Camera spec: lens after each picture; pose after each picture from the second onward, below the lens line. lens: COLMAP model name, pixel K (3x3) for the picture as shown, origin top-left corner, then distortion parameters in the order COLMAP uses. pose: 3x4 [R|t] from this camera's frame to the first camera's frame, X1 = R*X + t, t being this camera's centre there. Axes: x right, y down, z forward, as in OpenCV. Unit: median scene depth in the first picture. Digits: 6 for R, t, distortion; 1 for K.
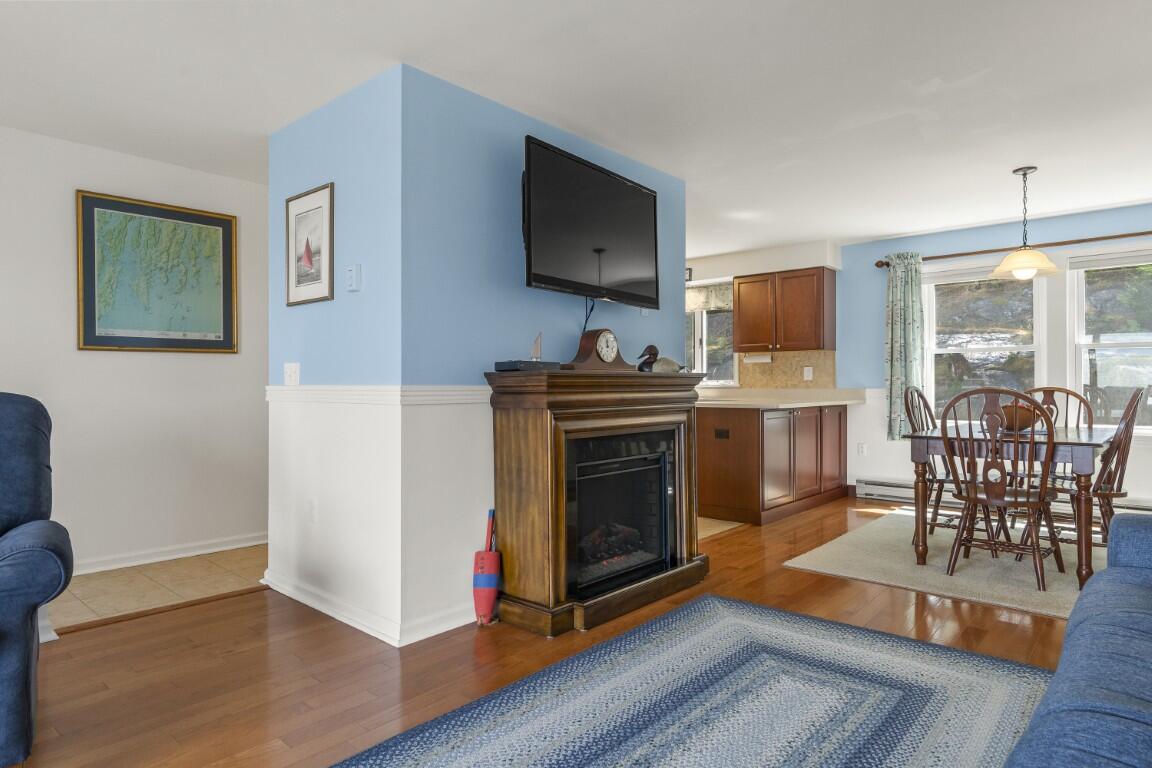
lens RADIAL K [[656.5, 0, 580.8], [0, 656.5, 388.4], [0, 0, 1]] dist [0.001382, -0.000292]
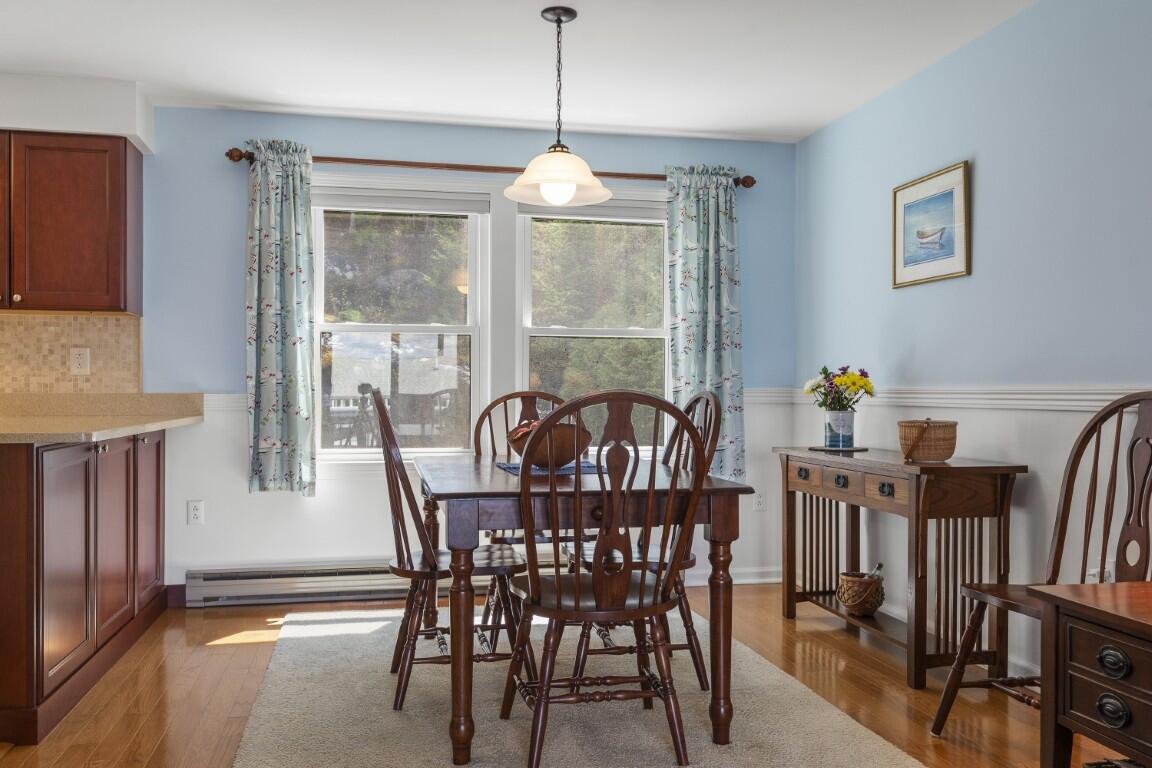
lens RADIAL K [[958.0, 0, 565.7], [0, 958.0, 399.7], [0, 0, 1]] dist [0.006765, 0.010676]
pose [[0.600964, -0.003215, 0.799269, 0.004222], [-0.000803, 0.999989, 0.004627, 0.001434], [-0.799275, -0.003423, 0.600955, 0.338674]]
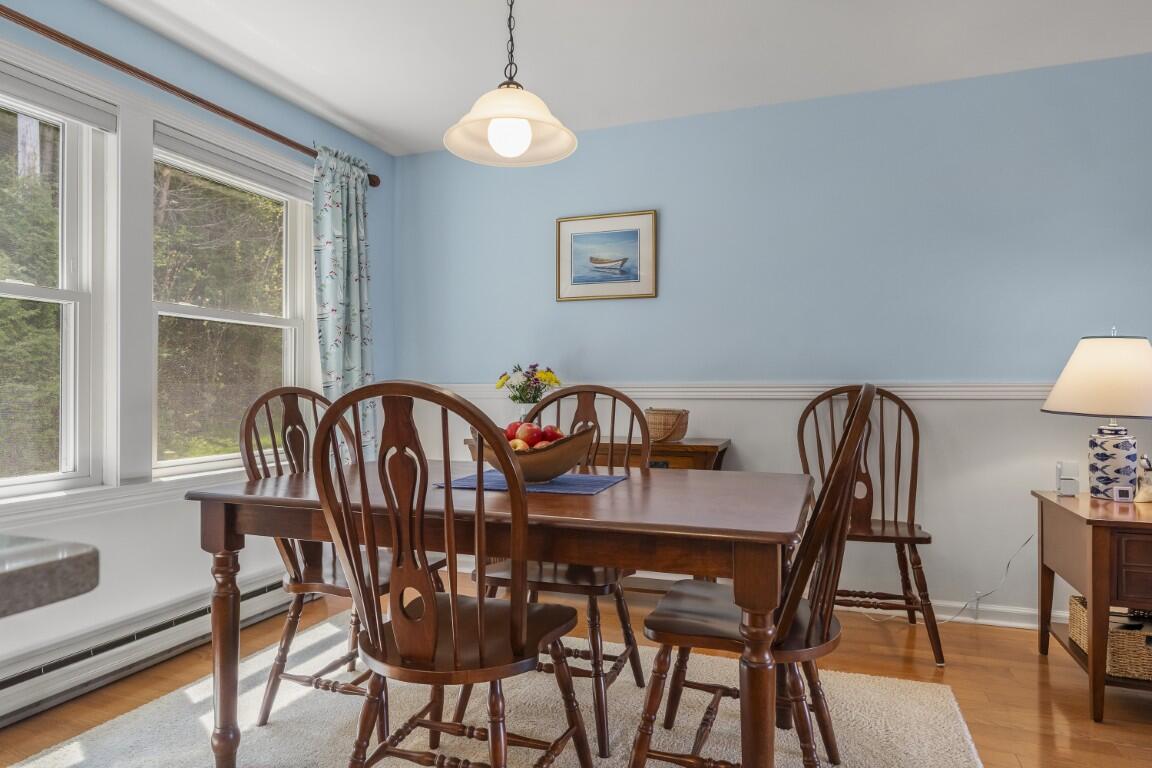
lens RADIAL K [[701.0, 0, 570.8], [0, 701.0, 384.0], [0, 0, 1]] dist [-0.001999, 0.006003]
pose [[-0.362539, 0.010591, 0.931908, 0.130791], [0.005465, 0.999942, -0.009238, 0.002093], [-0.931953, 0.001744, -0.362576, 0.788312]]
